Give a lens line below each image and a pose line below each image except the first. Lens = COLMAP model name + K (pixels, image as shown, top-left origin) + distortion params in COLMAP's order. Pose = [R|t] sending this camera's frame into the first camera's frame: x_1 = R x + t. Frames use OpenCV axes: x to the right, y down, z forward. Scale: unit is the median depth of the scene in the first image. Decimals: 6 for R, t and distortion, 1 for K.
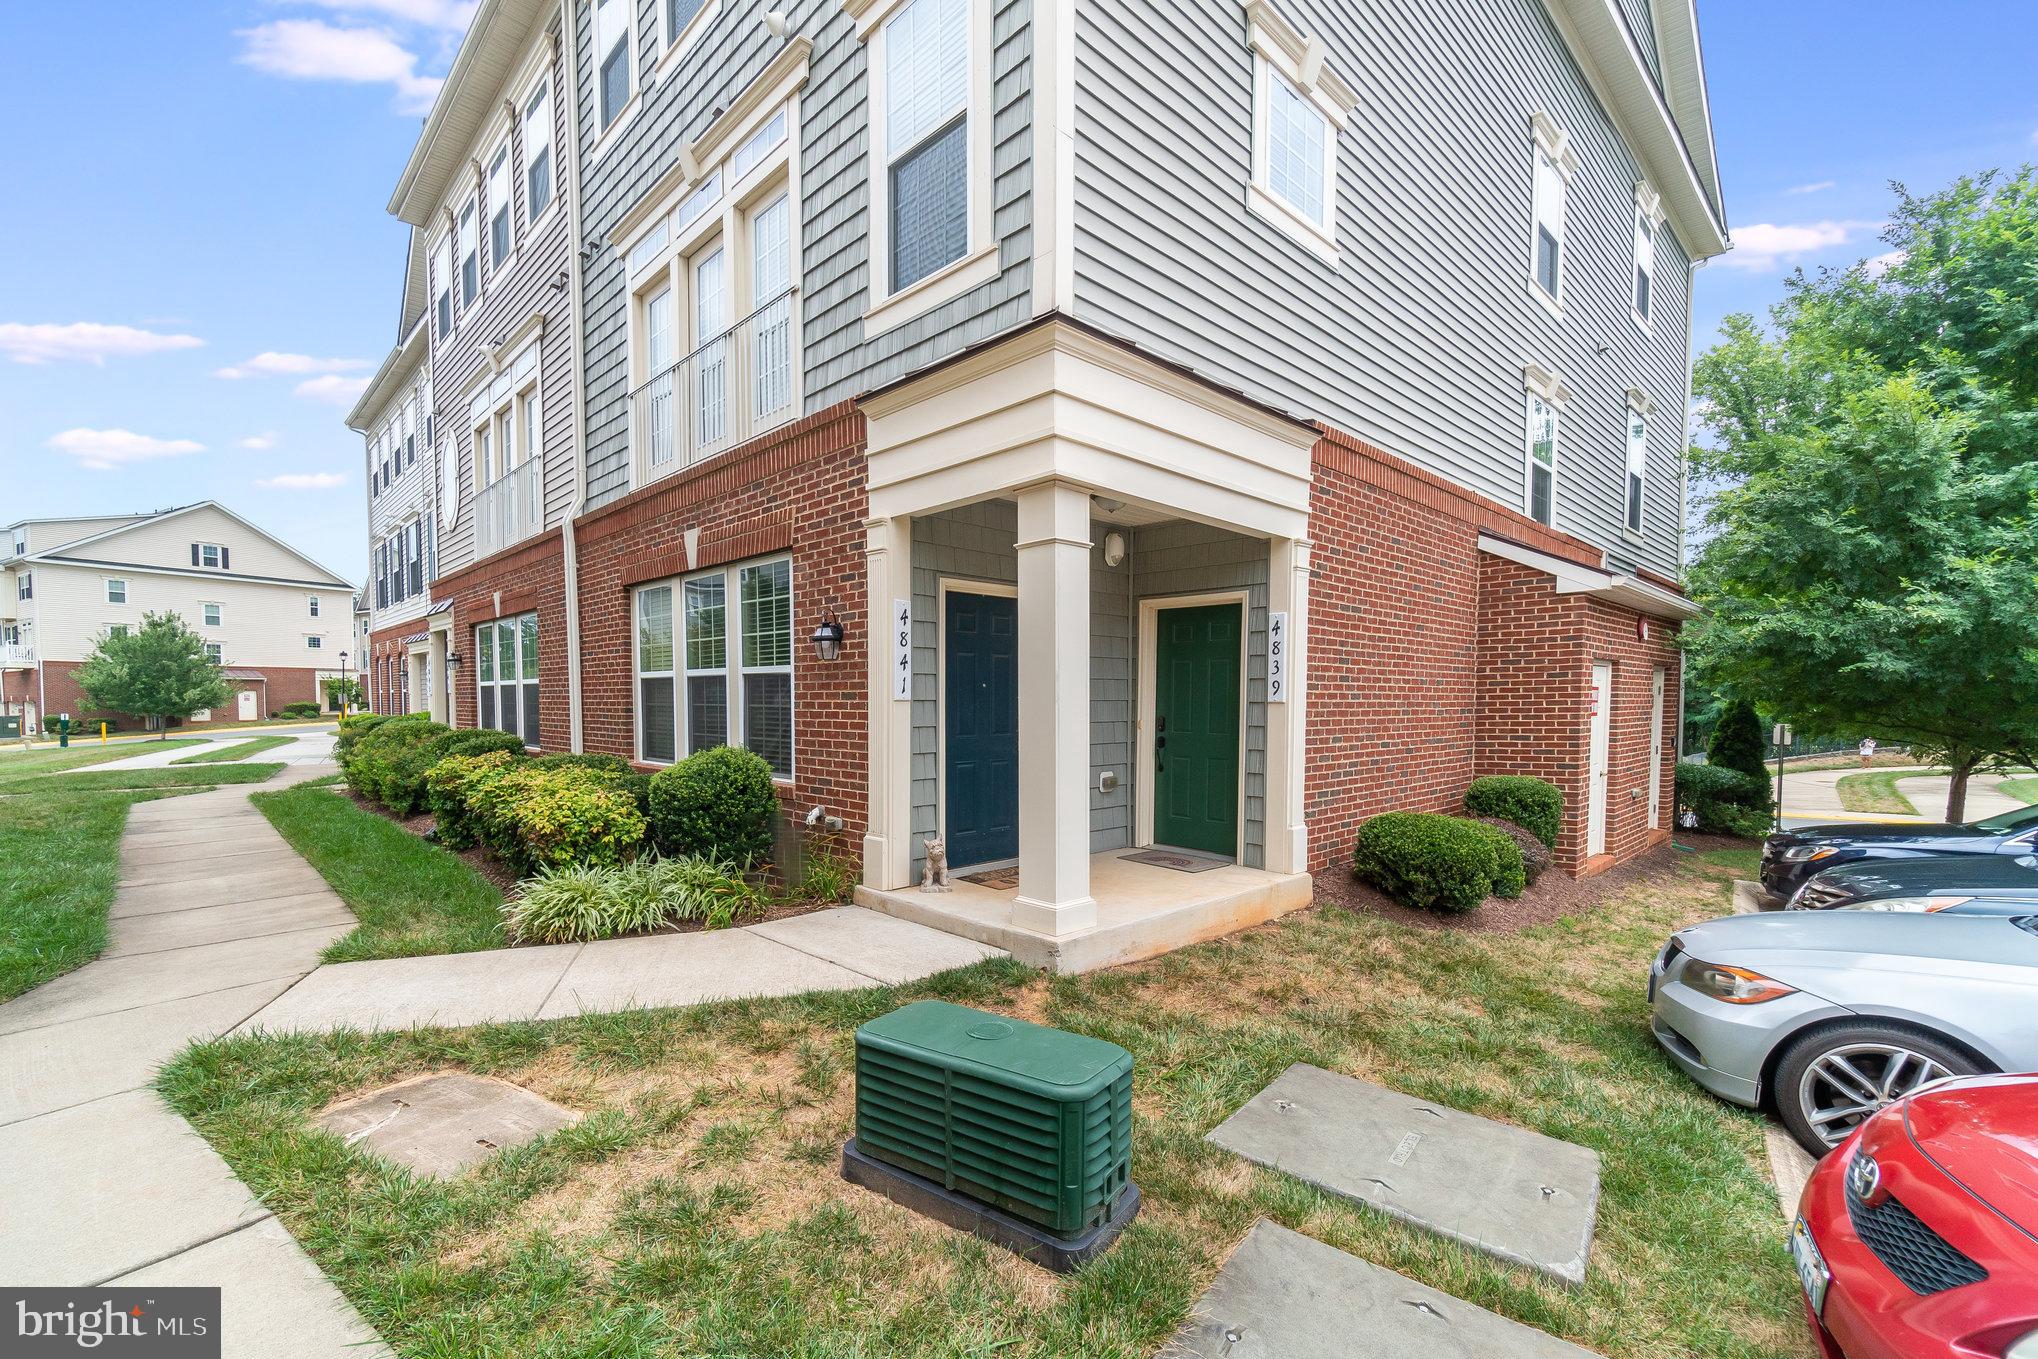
lens RADIAL K [[913.4, 0, 1015.5], [0, 913.4, 687.7], [0, 0, 1]] dist [-0.039082, 0.015545]
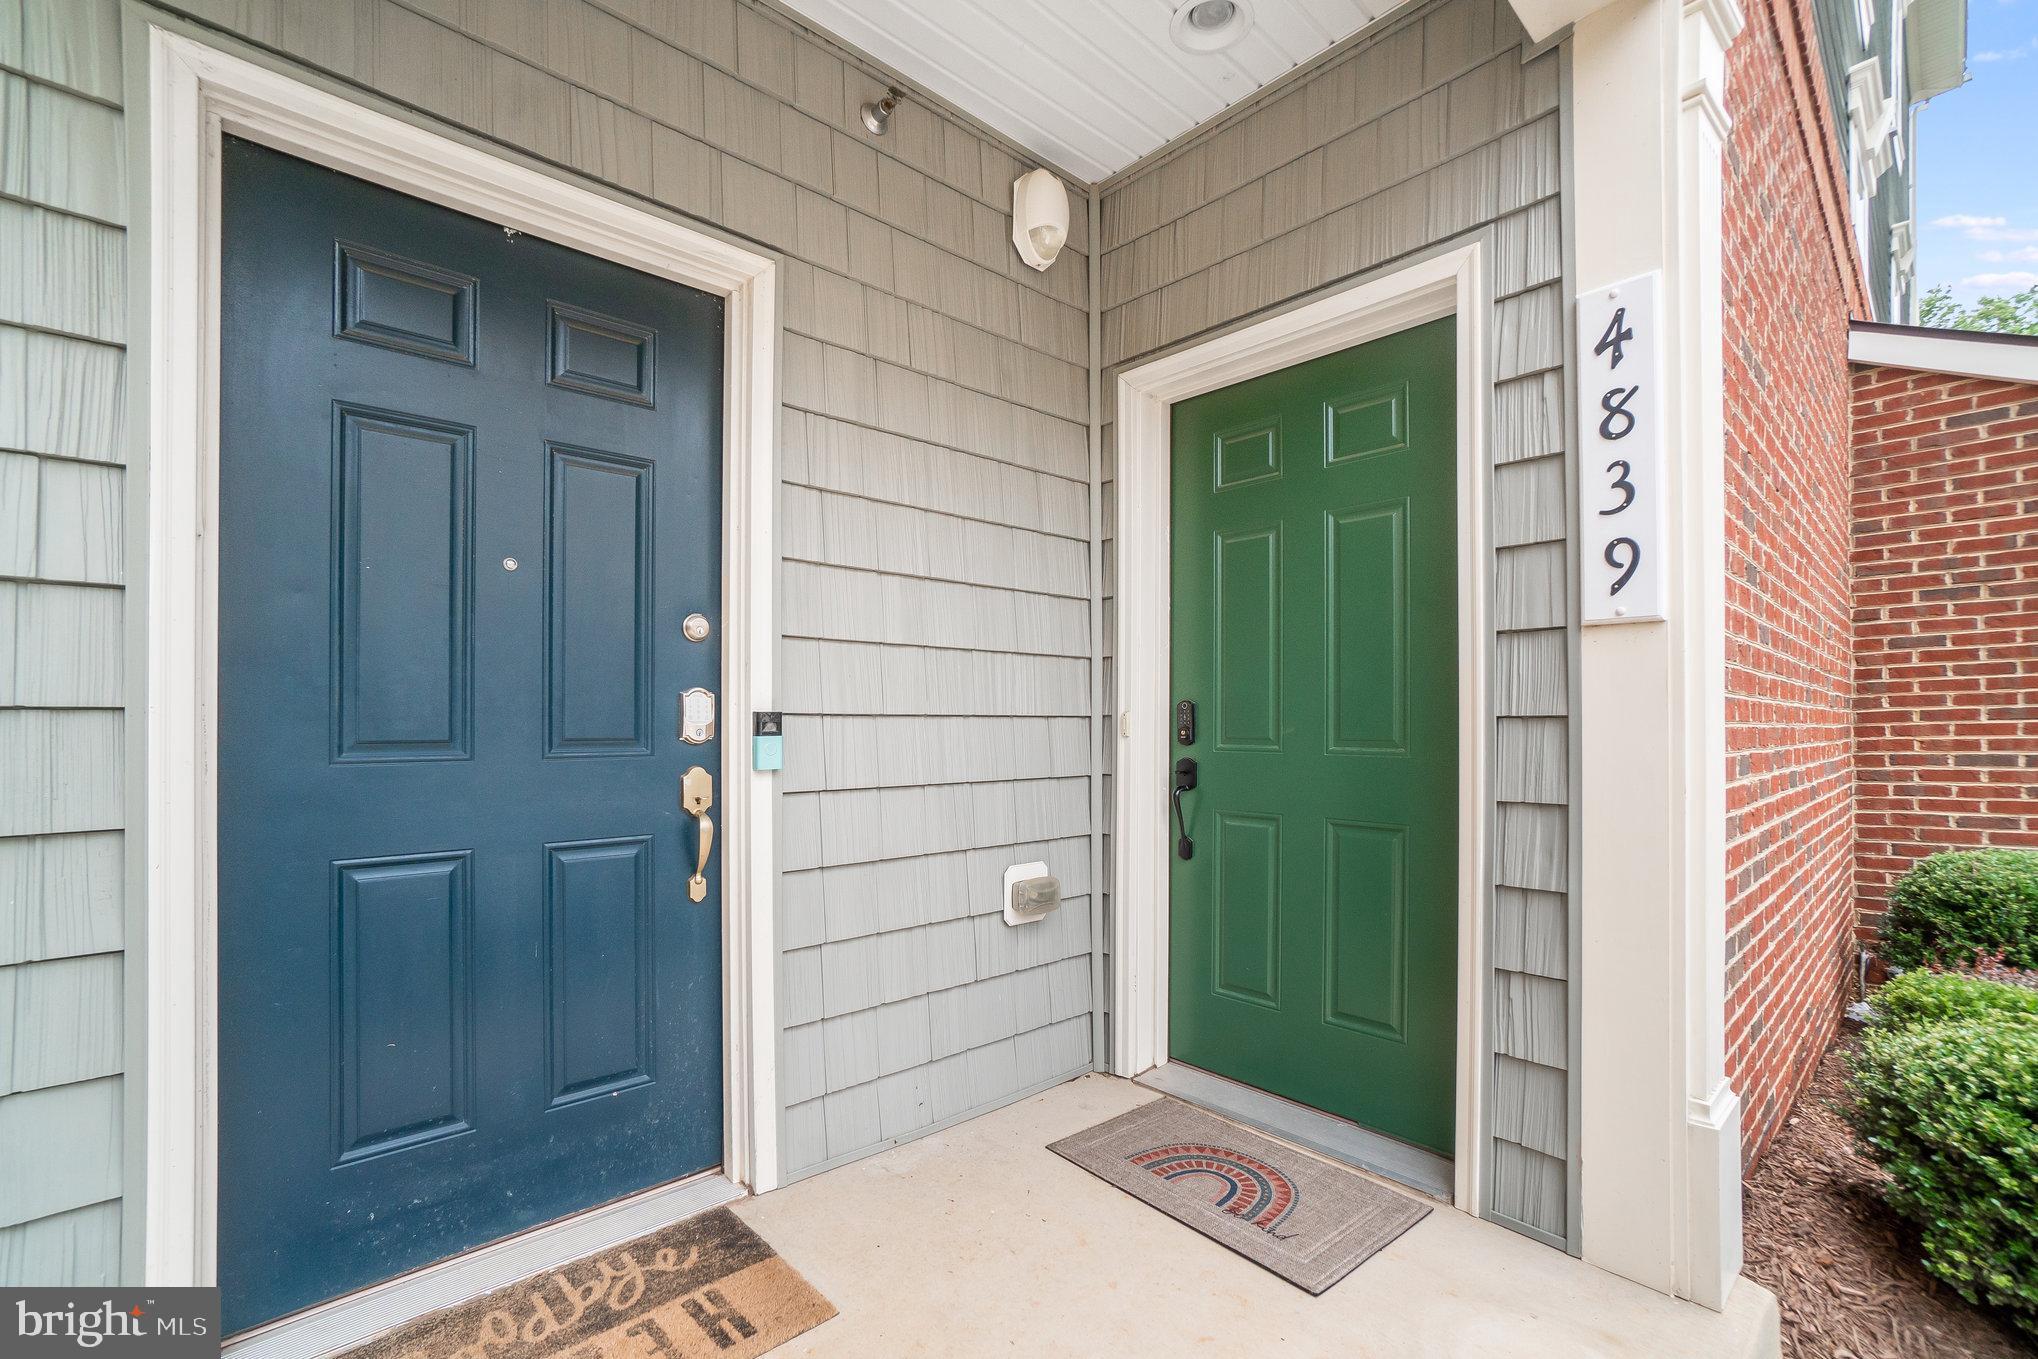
lens RADIAL K [[913.4, 0, 1024.1], [0, 913.4, 681.9], [0, 0, 1]] dist [-0.039082, 0.015545]
pose [[0.999723, -0.007849, -0.022209, 0.113012], [0.007015, 0.999276, -0.037404, 0.039261], [0.022486, 0.037237, 0.999053, 0.693812]]
